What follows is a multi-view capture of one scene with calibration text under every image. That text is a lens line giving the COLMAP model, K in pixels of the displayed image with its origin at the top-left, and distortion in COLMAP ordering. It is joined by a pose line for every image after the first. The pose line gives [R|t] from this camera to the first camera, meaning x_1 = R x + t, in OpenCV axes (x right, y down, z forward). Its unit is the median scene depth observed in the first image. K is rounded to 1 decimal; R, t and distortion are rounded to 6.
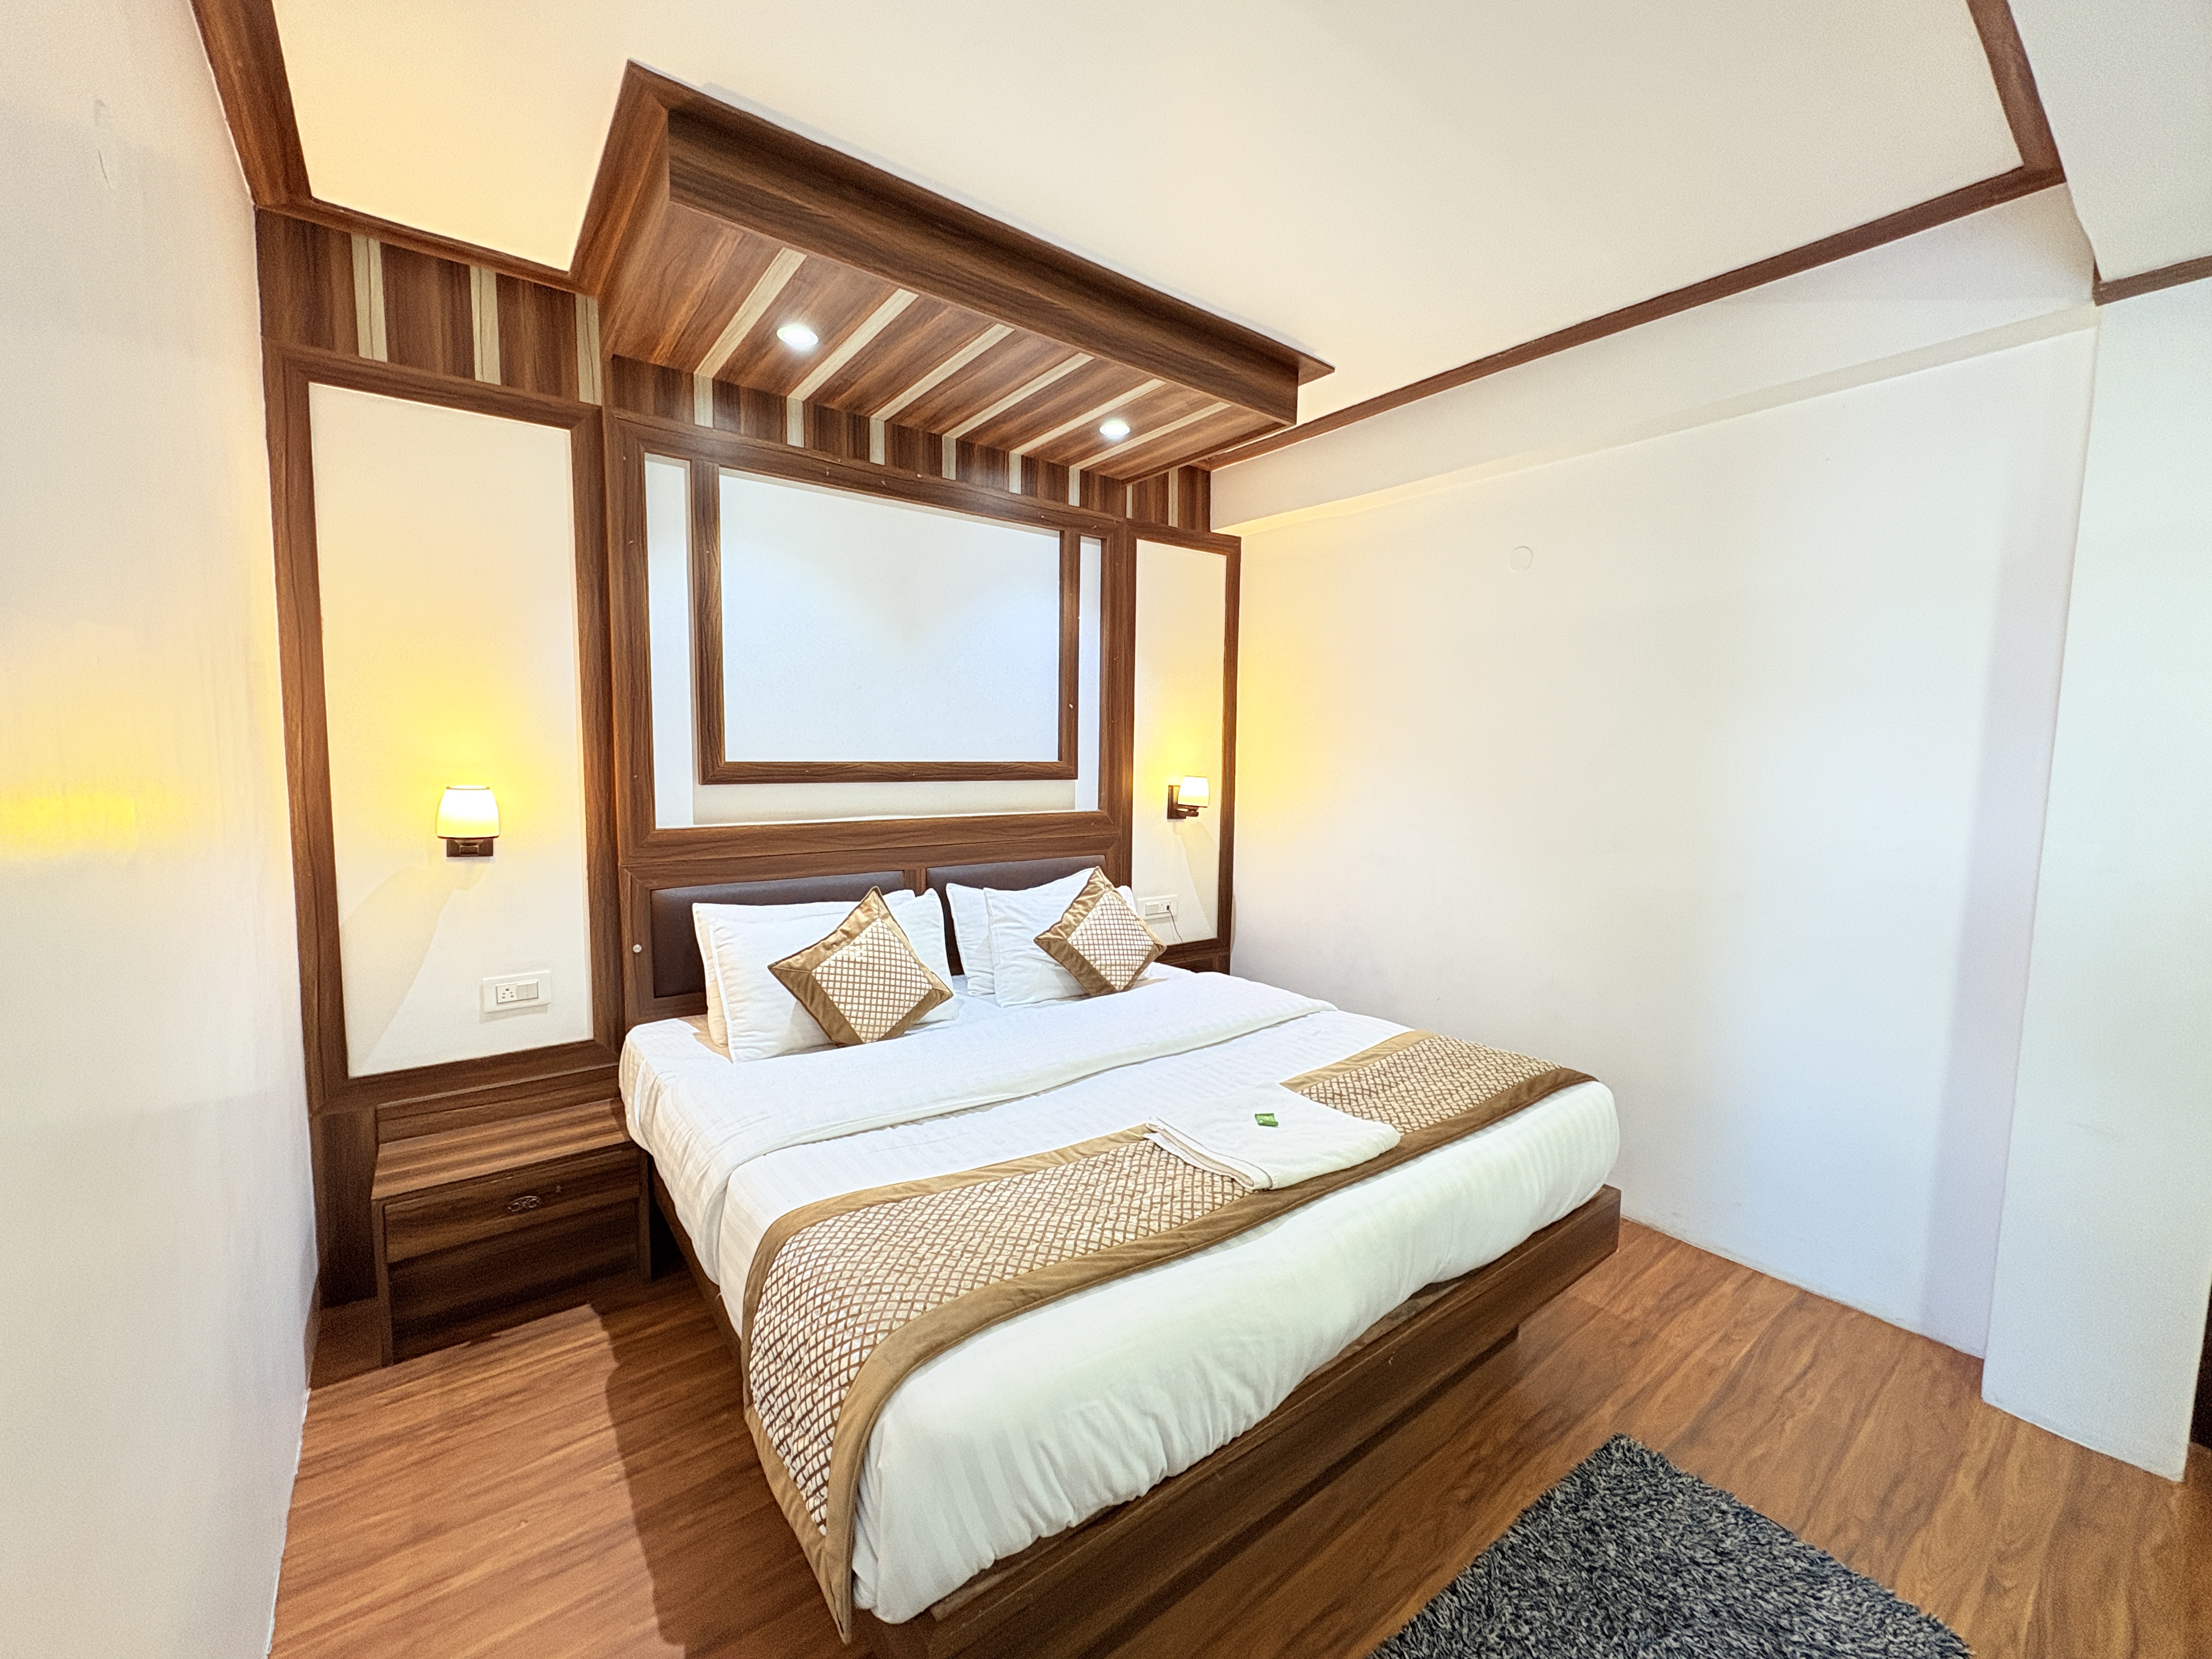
lens RADIAL K [[878.2, 0, 1106.0], [0, 878.2, 829.5], [0, 0, 1]] dist [0.001531, 0.000095]
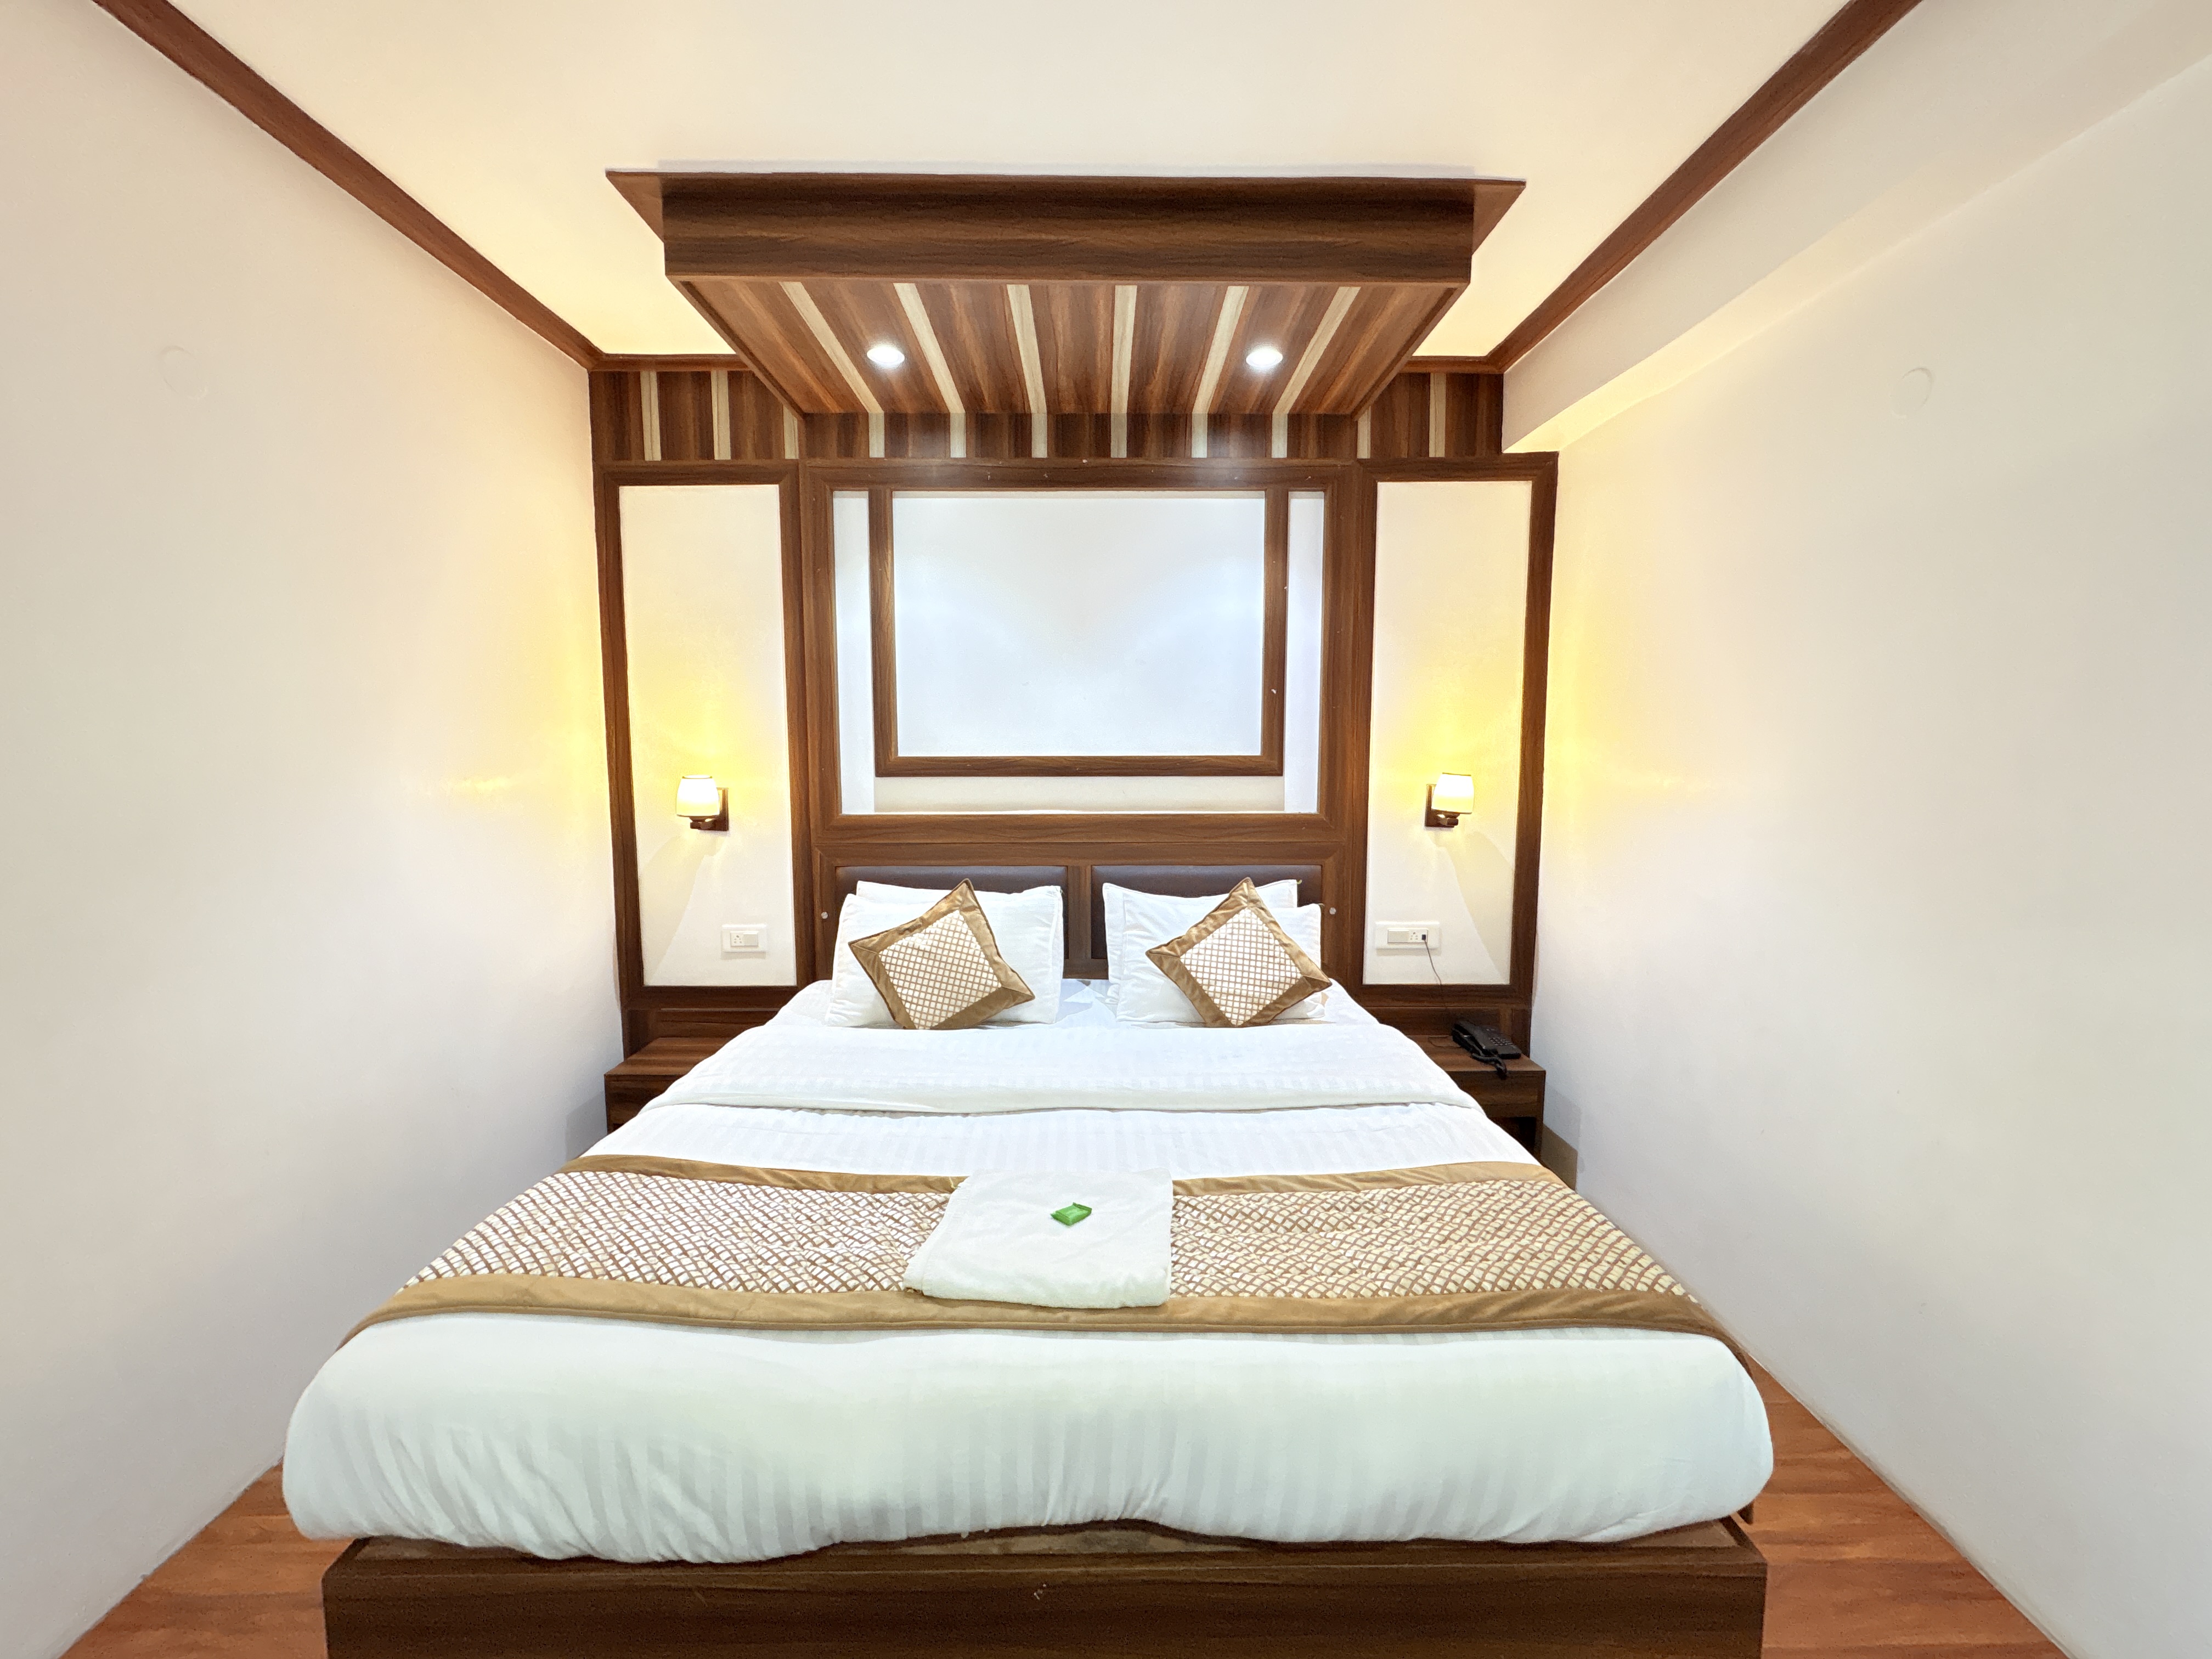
lens RADIAL K [[878.2, 0, 1106.0], [0, 878.2, 829.5], [0, 0, 1]] dist [0.001531, 0.000095]
pose [[0.802669, 0.045849, -0.594659, 0.534317], [-0.042869, 0.998897, 0.019152, -0.021081], [0.594882, 0.010119, 0.803750, 0.317501]]
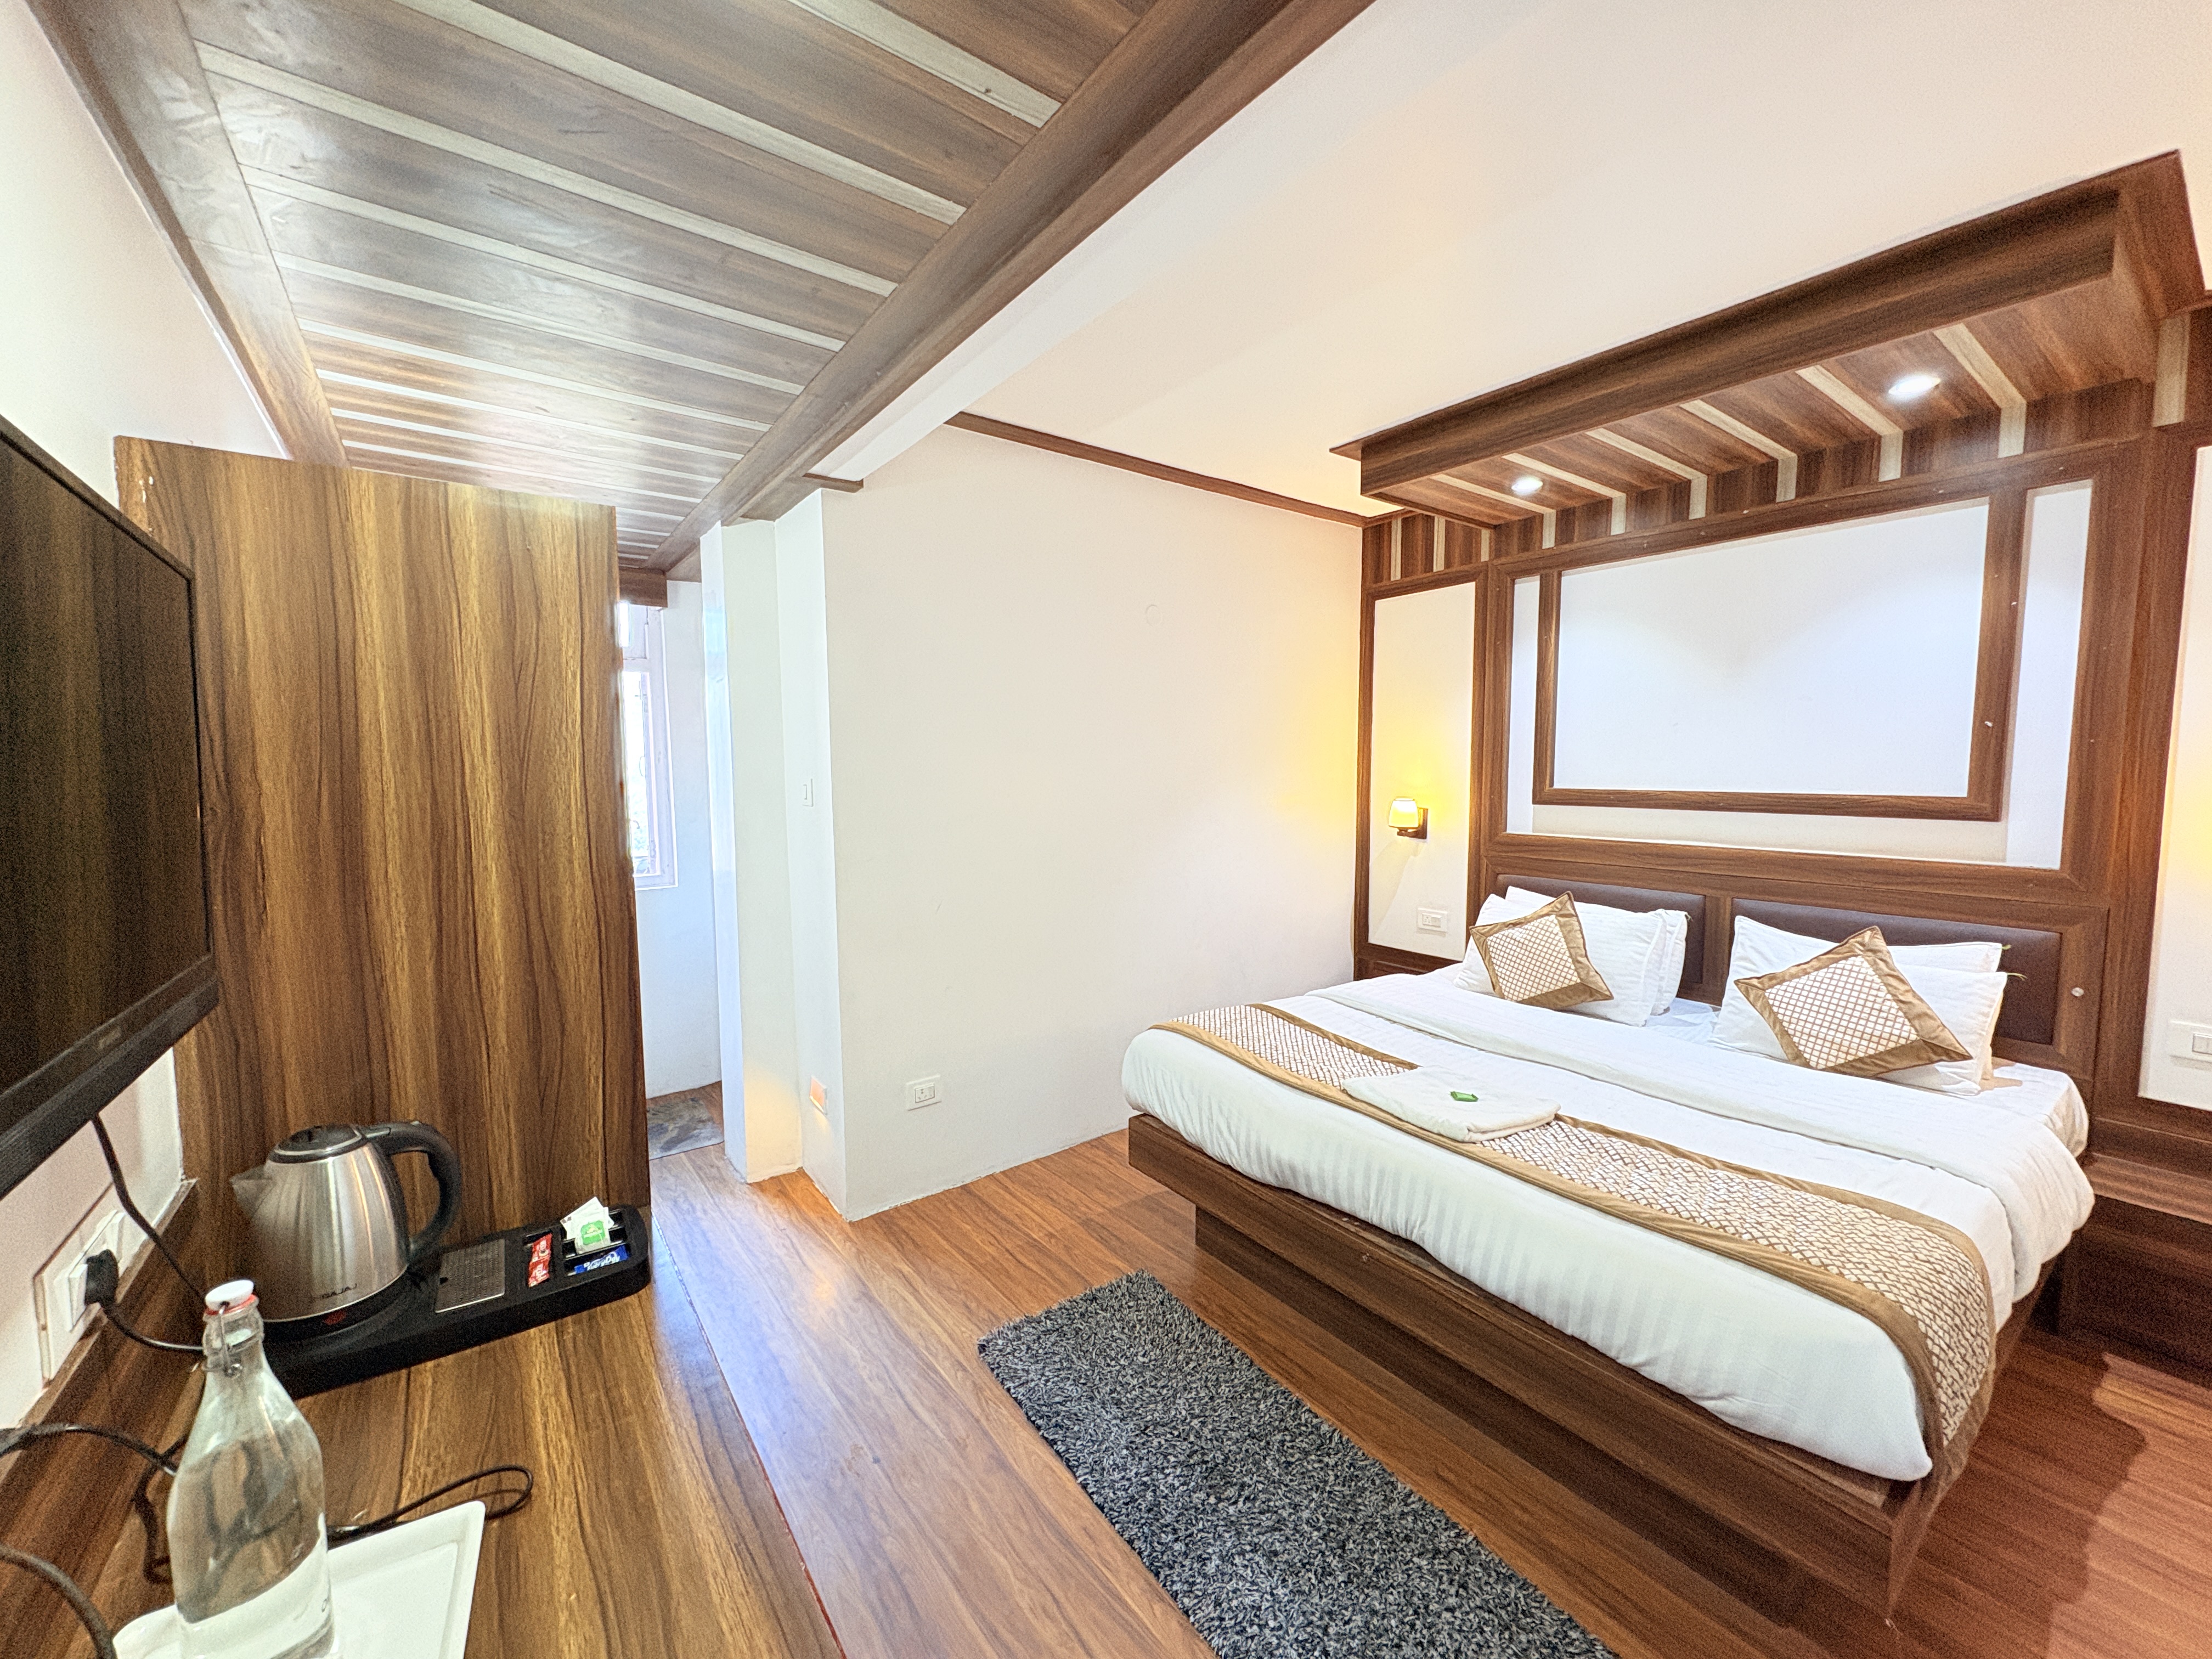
lens RADIAL K [[878.2, 0, 1106.0], [0, 878.2, 829.5], [0, 0, 1]] dist [0.001531, 0.000095]
pose [[-0.014561, 0.069589, -0.997469, 1.116077], [-0.082493, 0.994091, 0.070558, -0.063434], [0.996485, 0.083312, -0.008735, 0.401559]]
